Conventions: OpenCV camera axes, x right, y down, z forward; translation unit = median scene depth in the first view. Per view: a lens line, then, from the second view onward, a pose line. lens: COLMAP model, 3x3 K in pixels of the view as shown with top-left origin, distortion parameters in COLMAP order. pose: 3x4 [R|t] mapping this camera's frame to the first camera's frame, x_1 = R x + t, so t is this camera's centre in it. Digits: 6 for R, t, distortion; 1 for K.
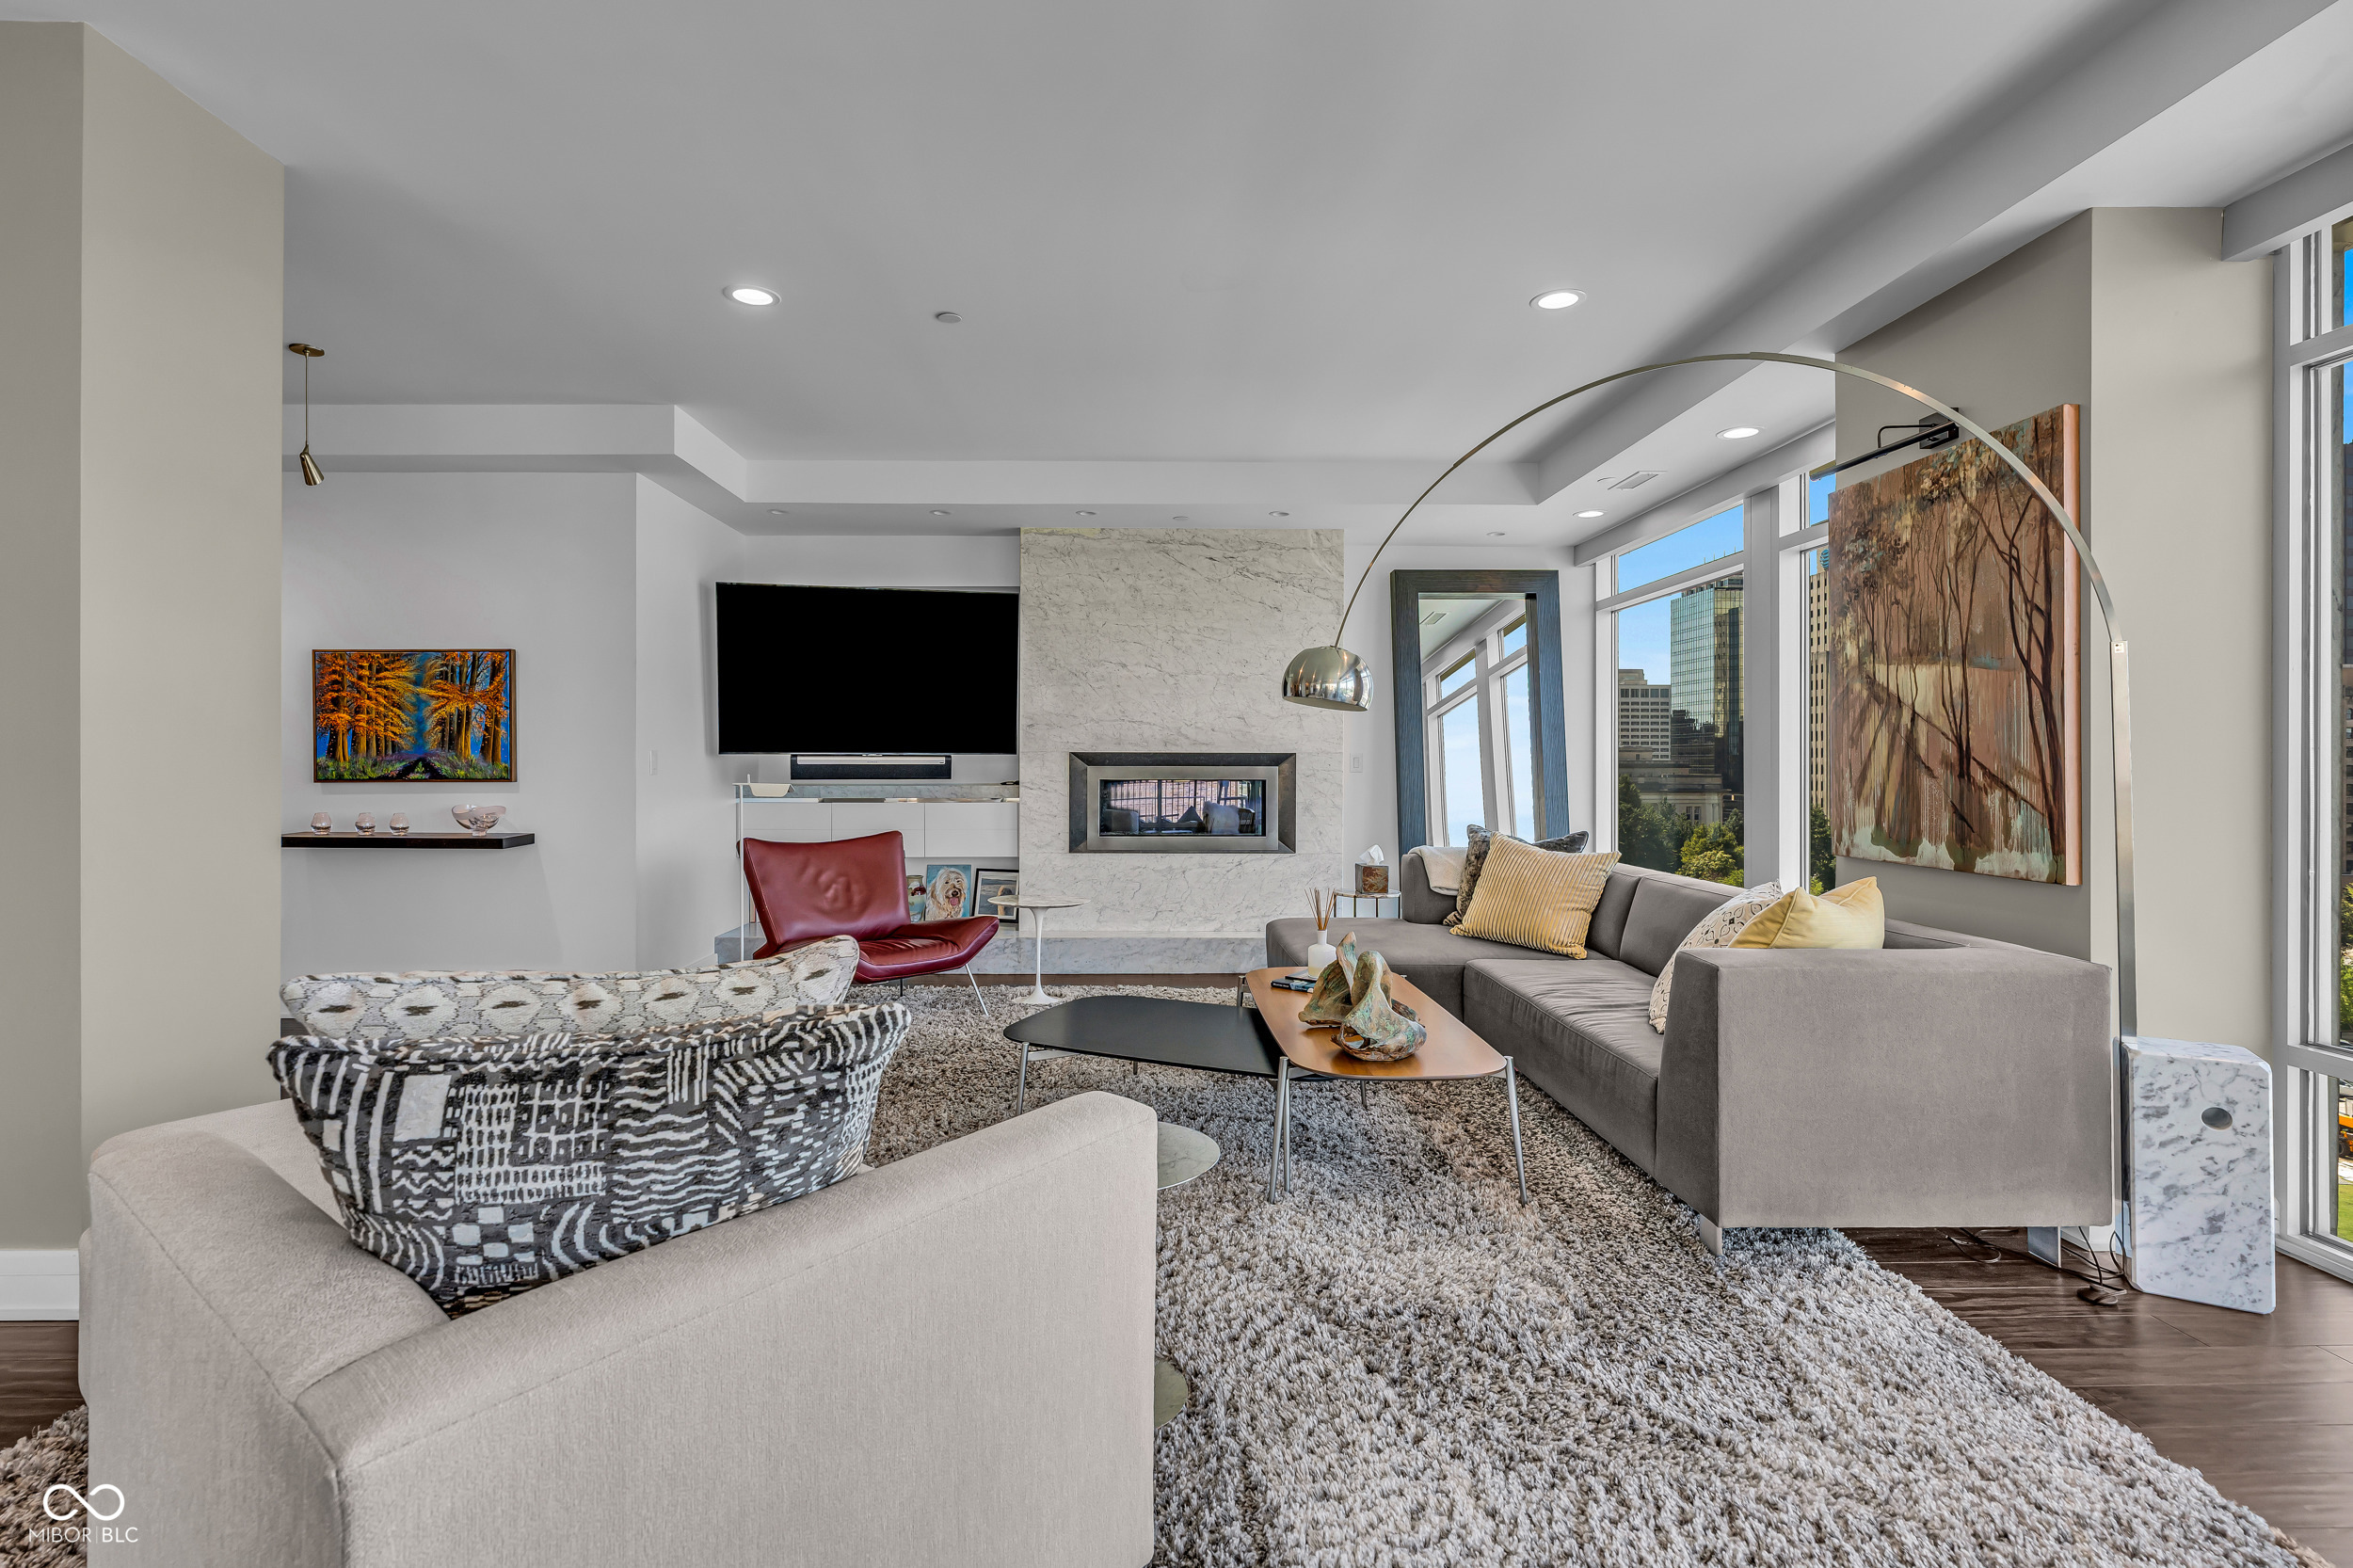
lens RADIAL K [[1081.5, 0, 1181.5], [0, 1081.5, 761.4], [0, 0, 1]] dist [-0.005981, 0.001435]
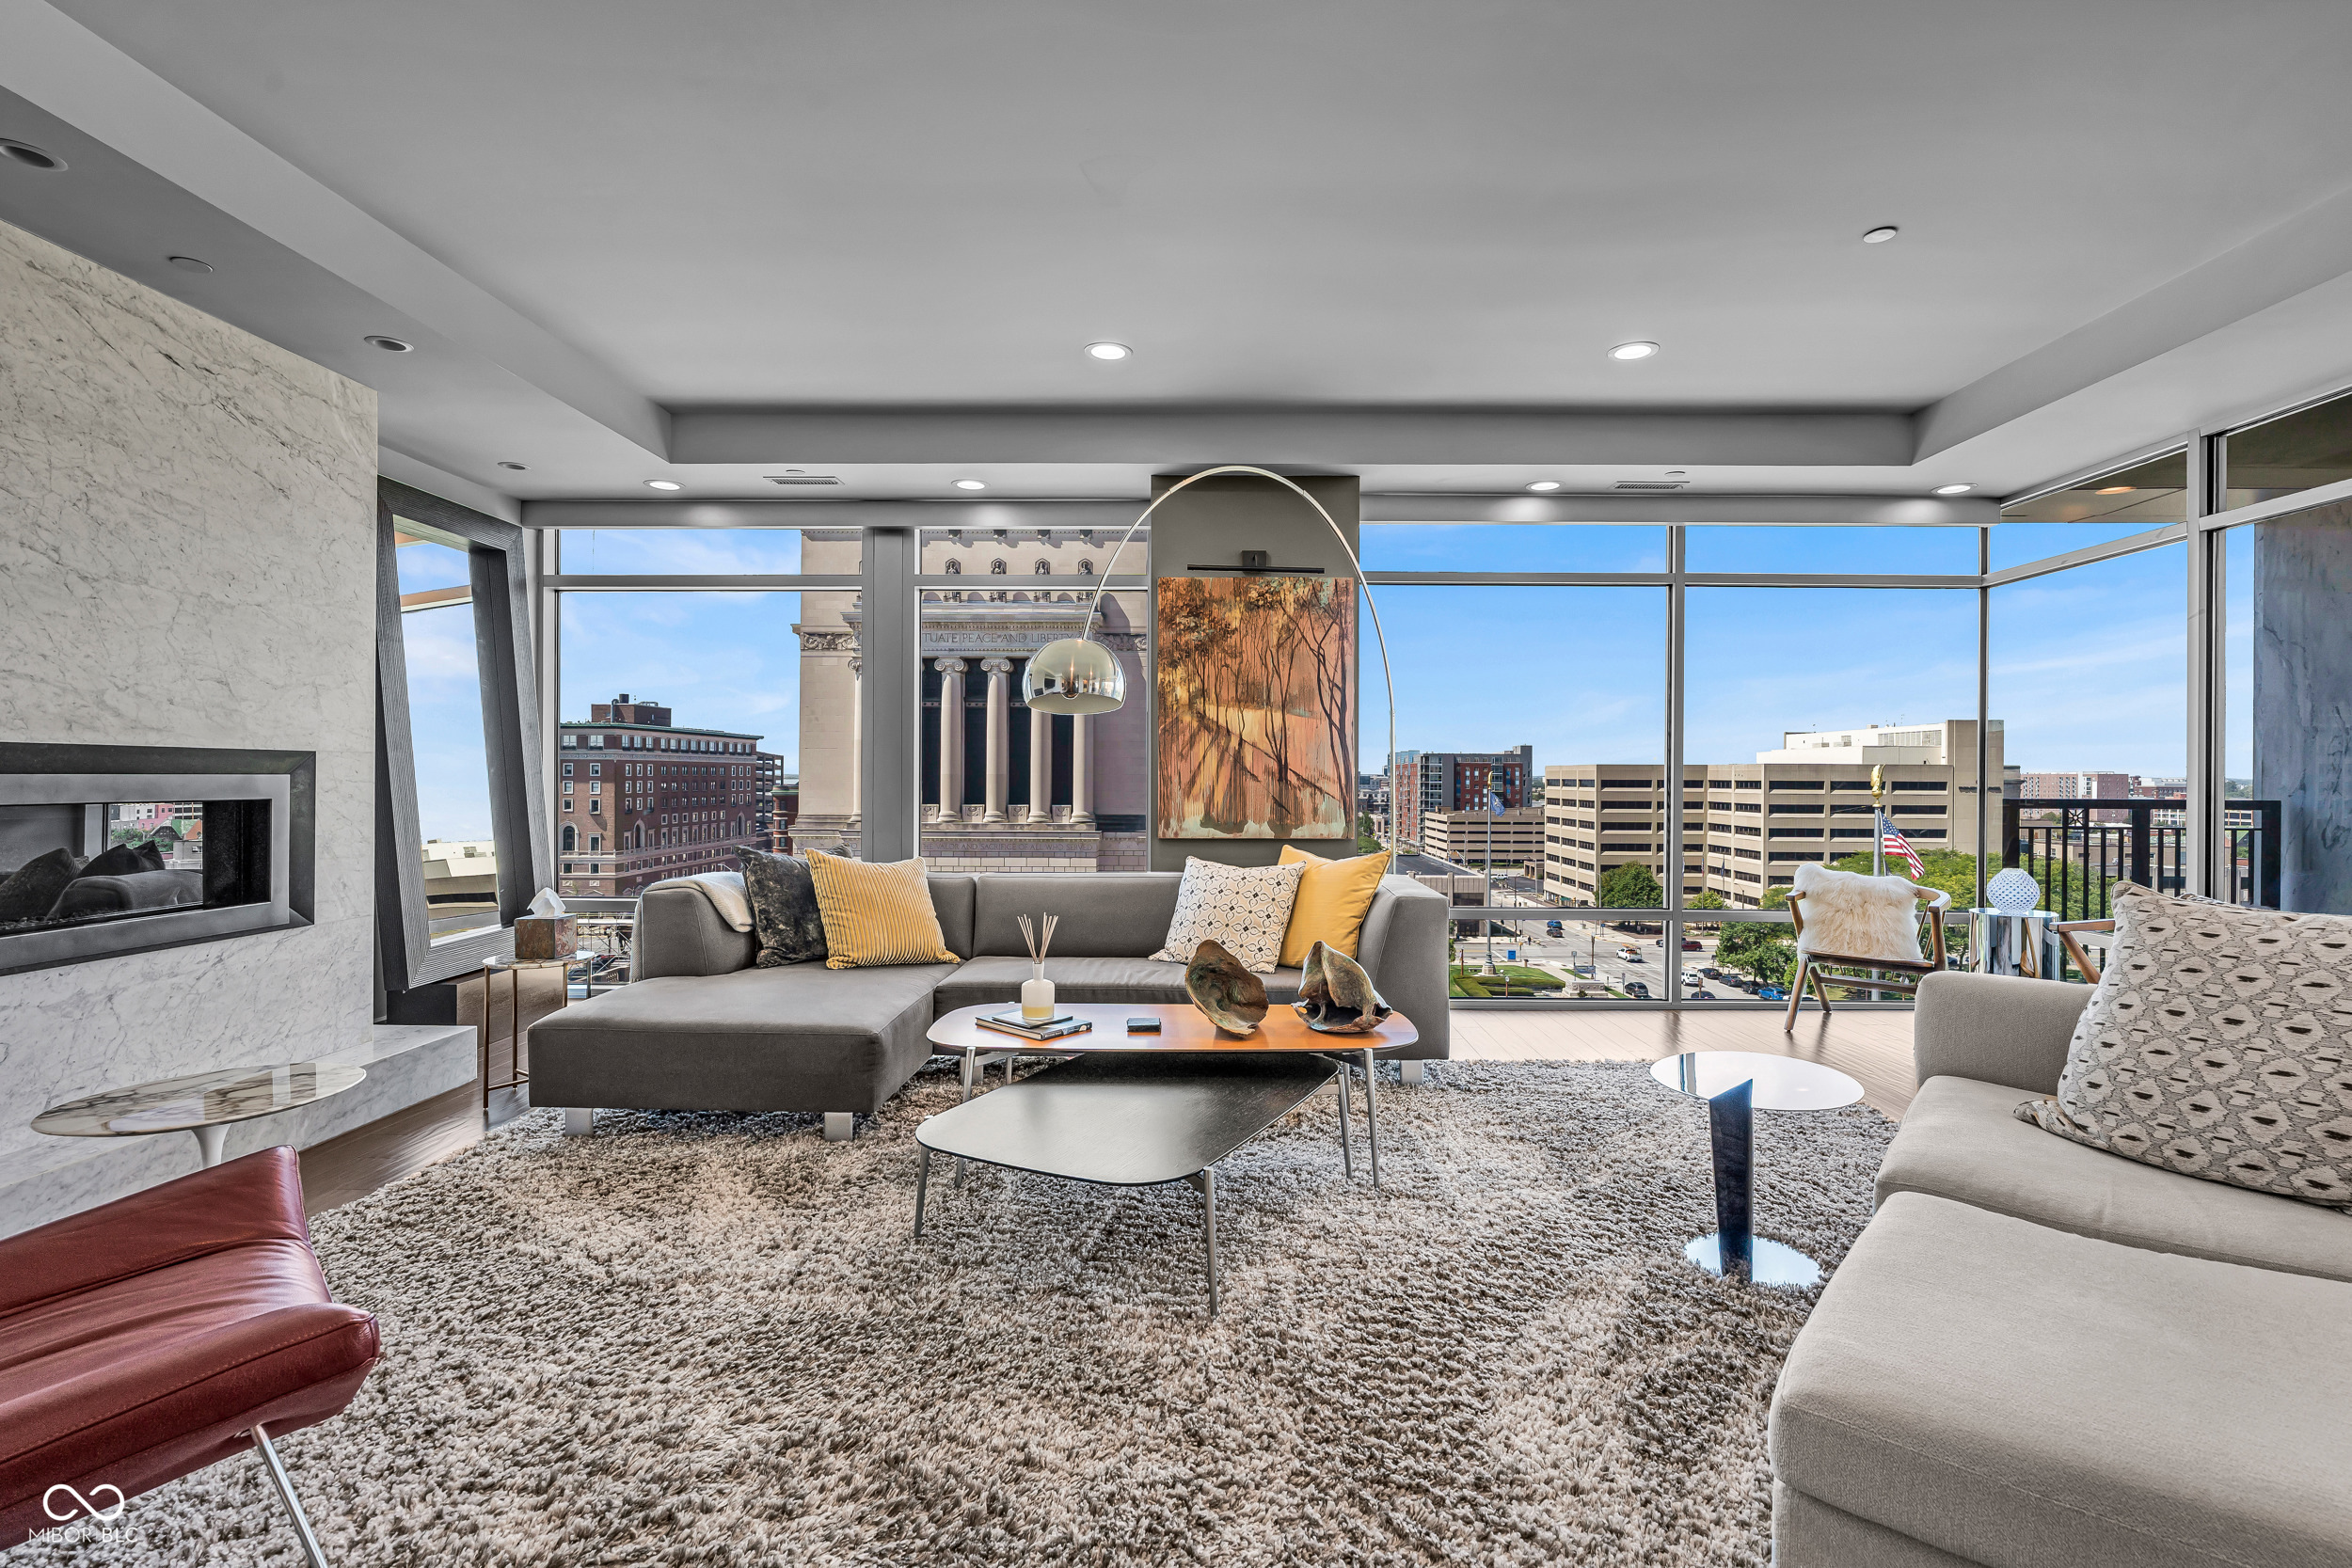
lens RADIAL K [[1057.6, 0, 1175.7], [0, 1057.6, 776.0], [0, 0, 1]] dist [-0.000859, 0.000231]
pose [[0.067088, -0.001219, 0.997746, -0.542231], [-0.003997, 0.999991, 0.001490, 0.003403], [-0.997739, -0.004088, 0.067082, 0.641250]]
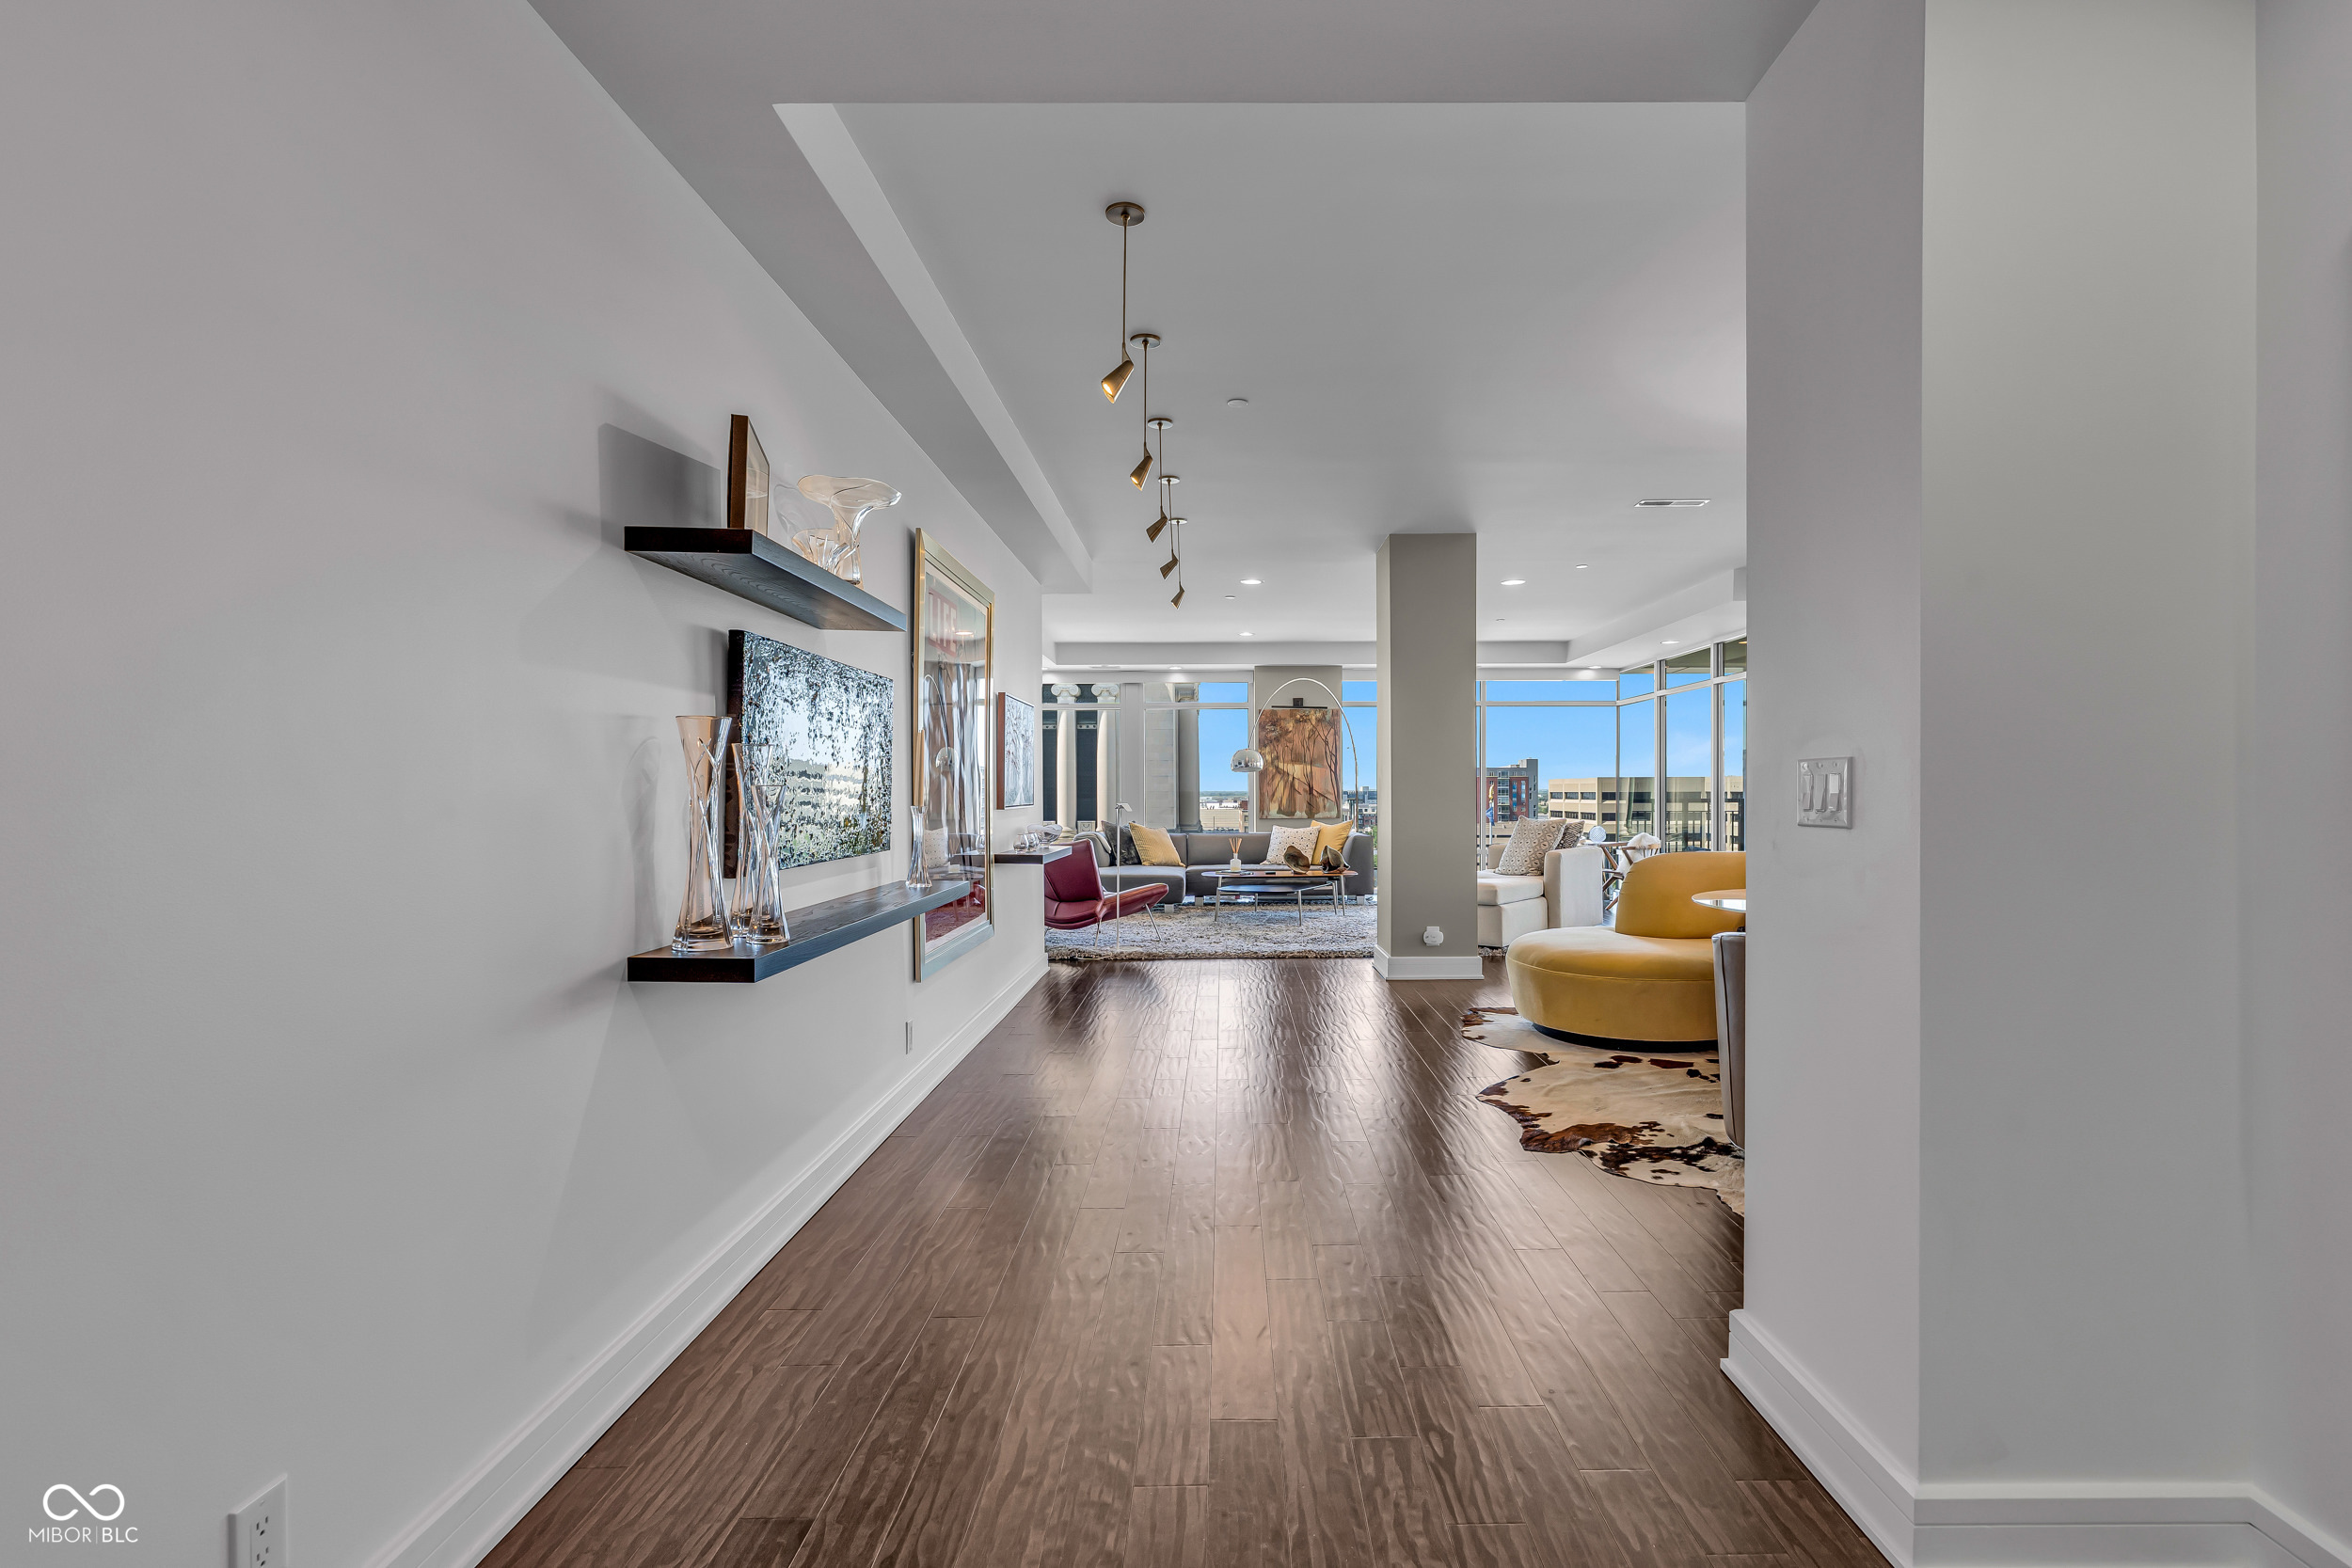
lens RADIAL K [[1081.0, 0, 1185.9], [0, 1081.0, 791.6], [0, 0, 1]] dist [-0.005981, 0.001435]
pose [[0.061568, -0.000980, 0.998102, -1.962900], [0.004687, 0.999989, 0.000693, 0.000135], [-0.998092, 0.004635, 0.061572, 0.736941]]
